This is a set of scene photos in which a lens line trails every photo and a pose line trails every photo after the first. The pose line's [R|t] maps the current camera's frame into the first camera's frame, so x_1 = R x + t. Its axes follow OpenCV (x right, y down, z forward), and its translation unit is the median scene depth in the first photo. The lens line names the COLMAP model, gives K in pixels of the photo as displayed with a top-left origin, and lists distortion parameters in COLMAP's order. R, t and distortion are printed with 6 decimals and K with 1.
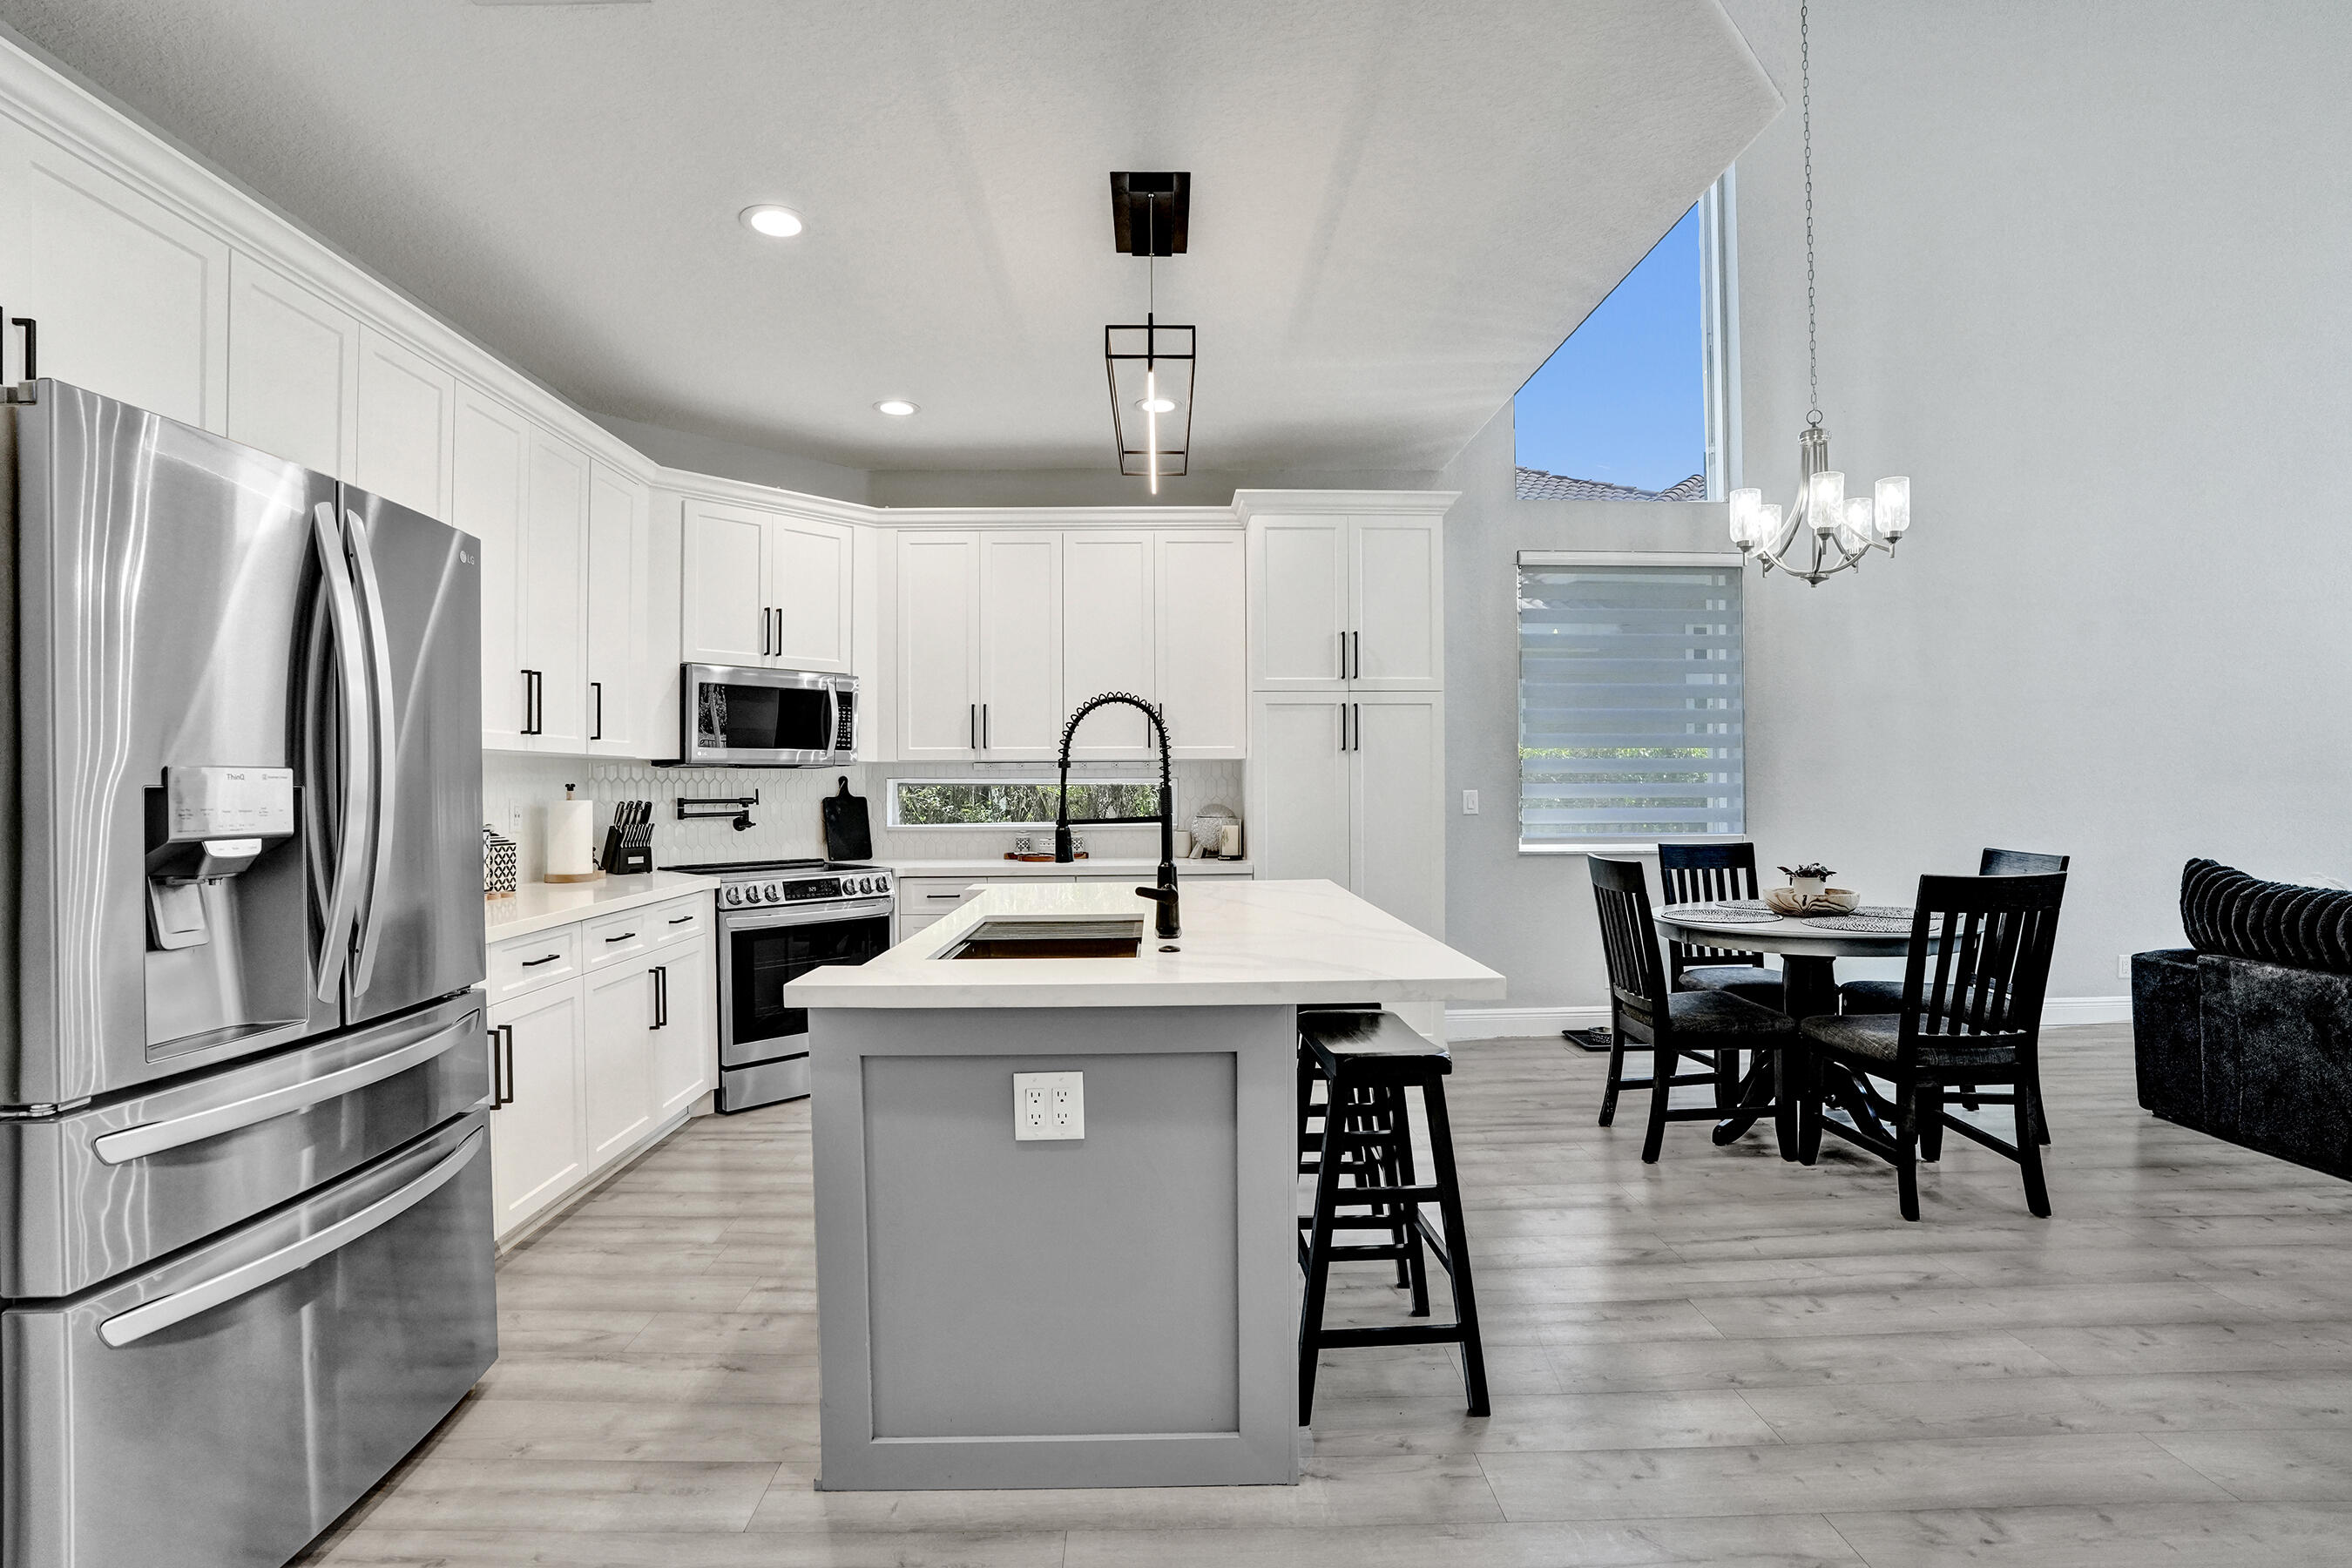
lens RADIAL K [[1099.0, 0, 1180.4], [0, 1099.0, 780.3], [0, 0, 1]] dist [-0.071257, 0.027846]
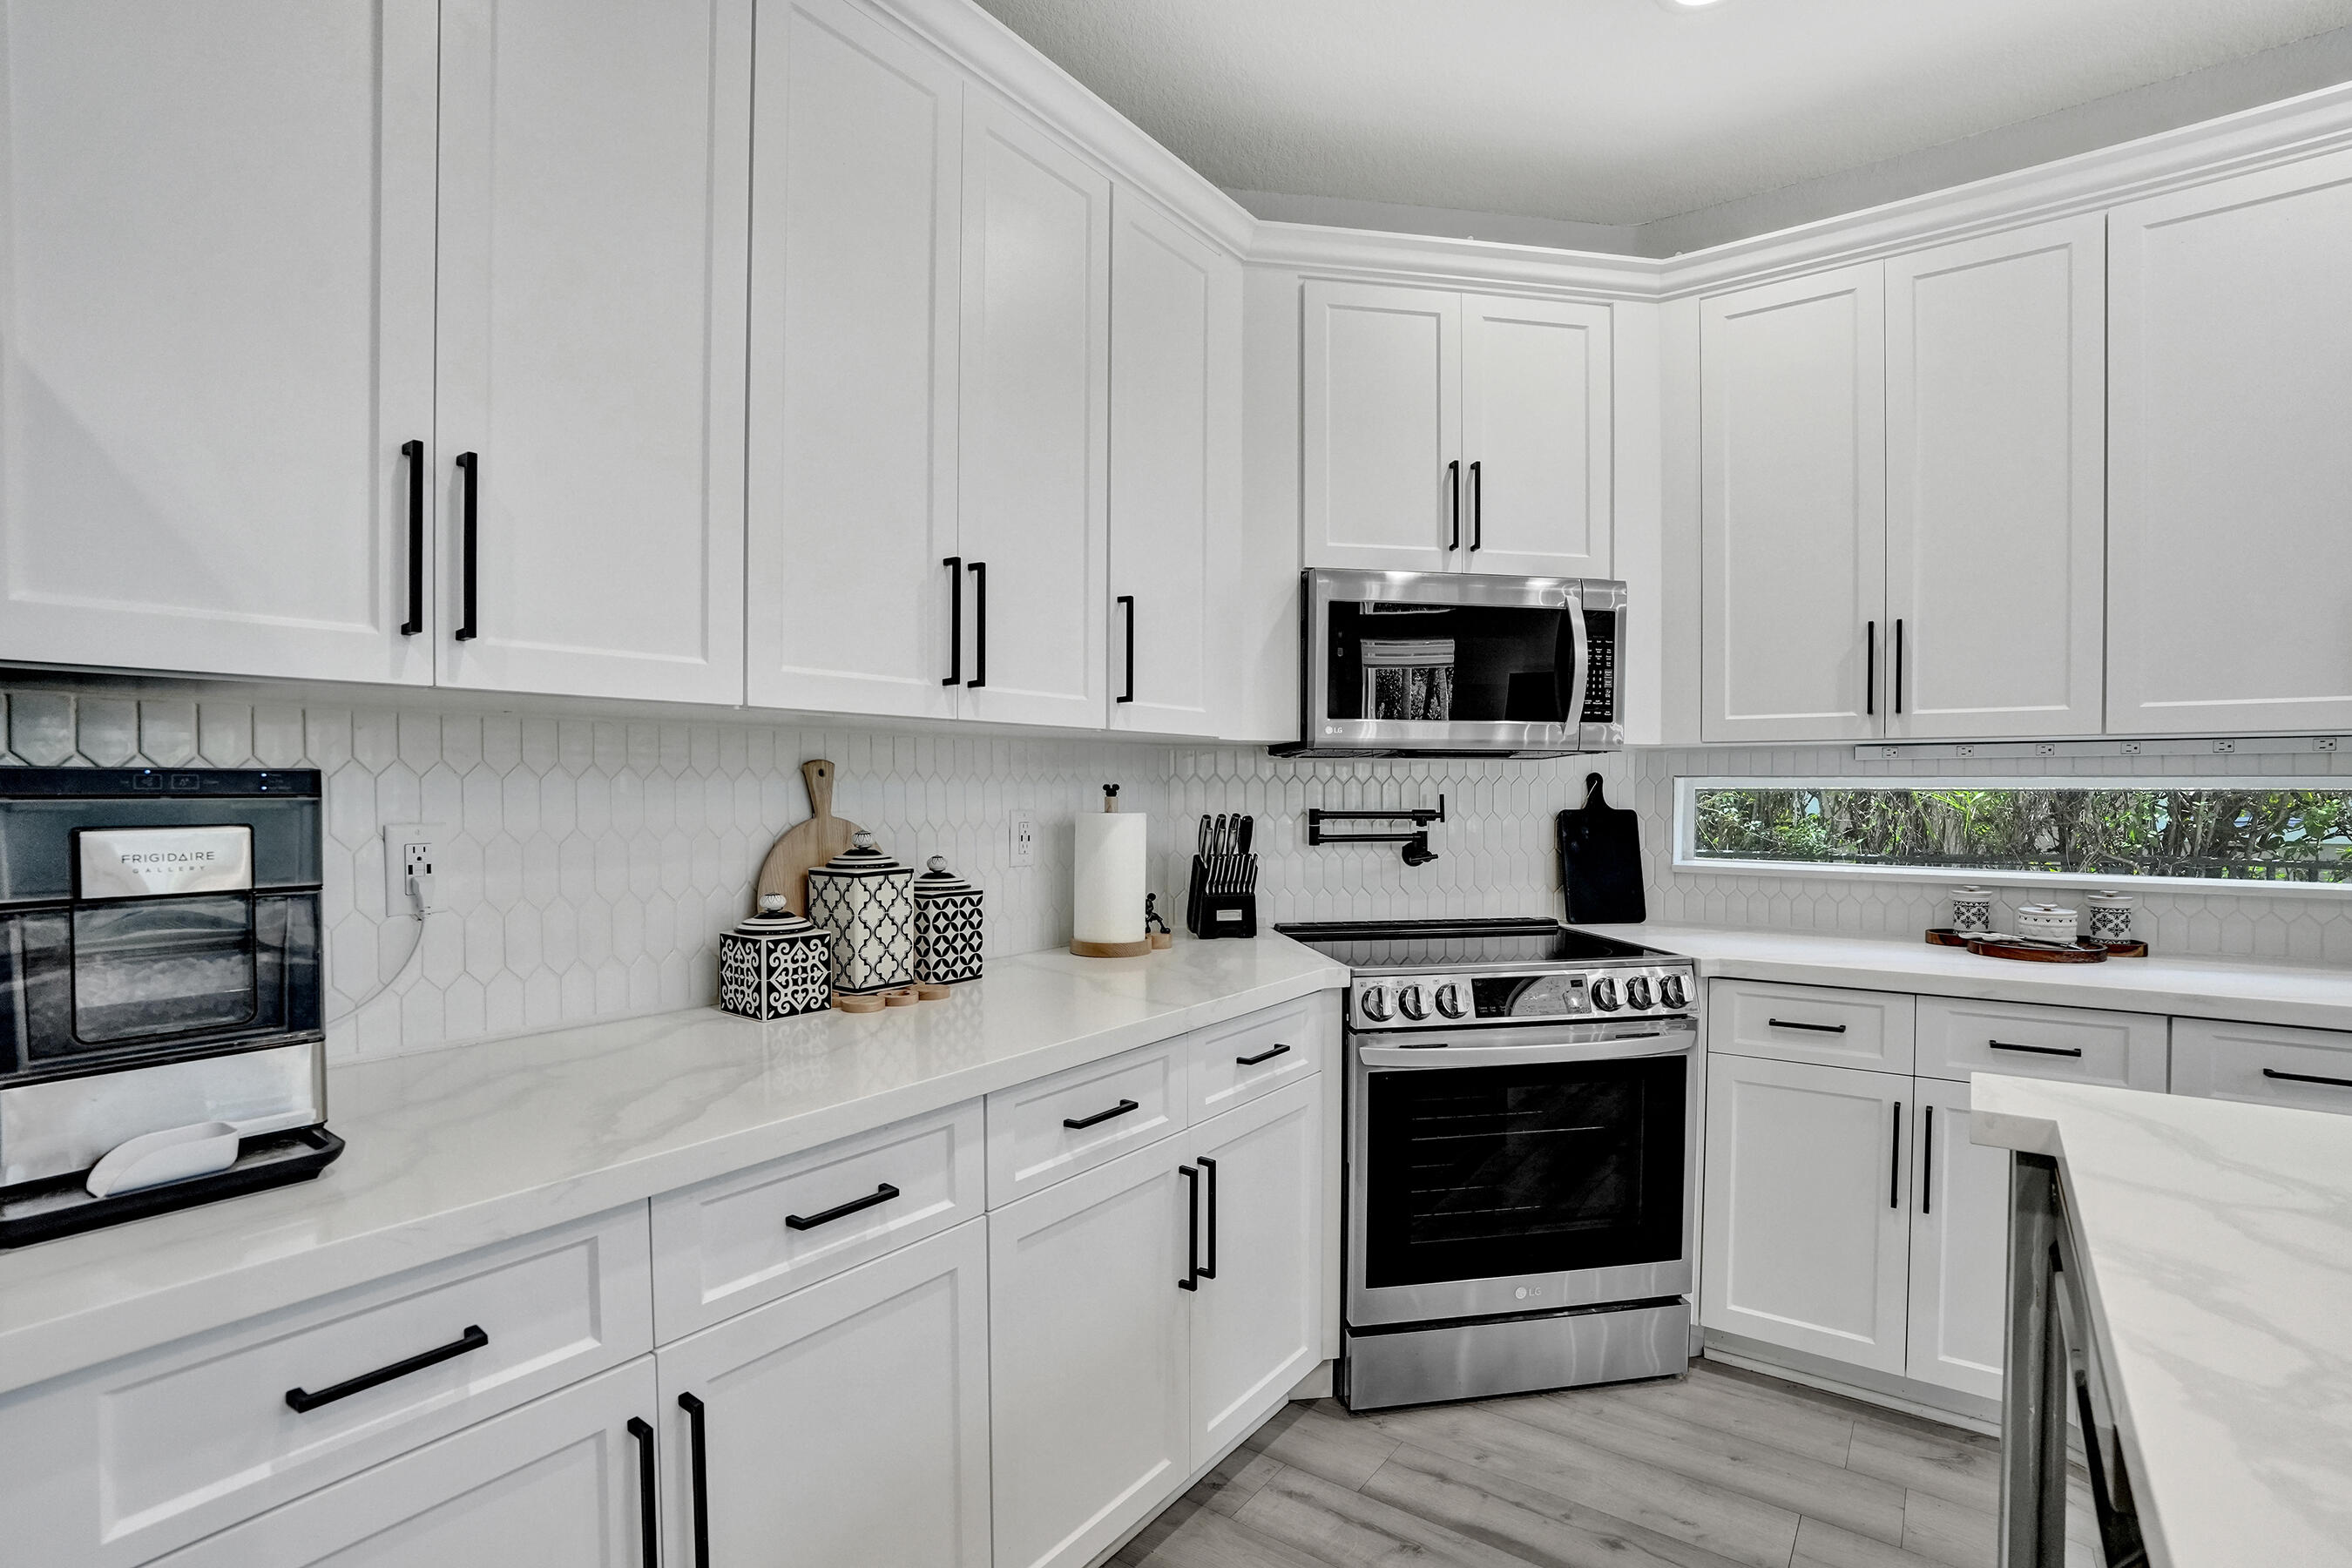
lens RADIAL K [[1092.5, 0, 1163.0], [0, 1092.5, 811.8], [0, 0, 1]] dist [-0.071585, 0.027467]
pose [[0.781928, 0.018305, -0.623099, -0.177553], [-0.001581, 0.999624, 0.027383, 0.001761], [0.623366, -0.020426, 0.781663, 0.557529]]
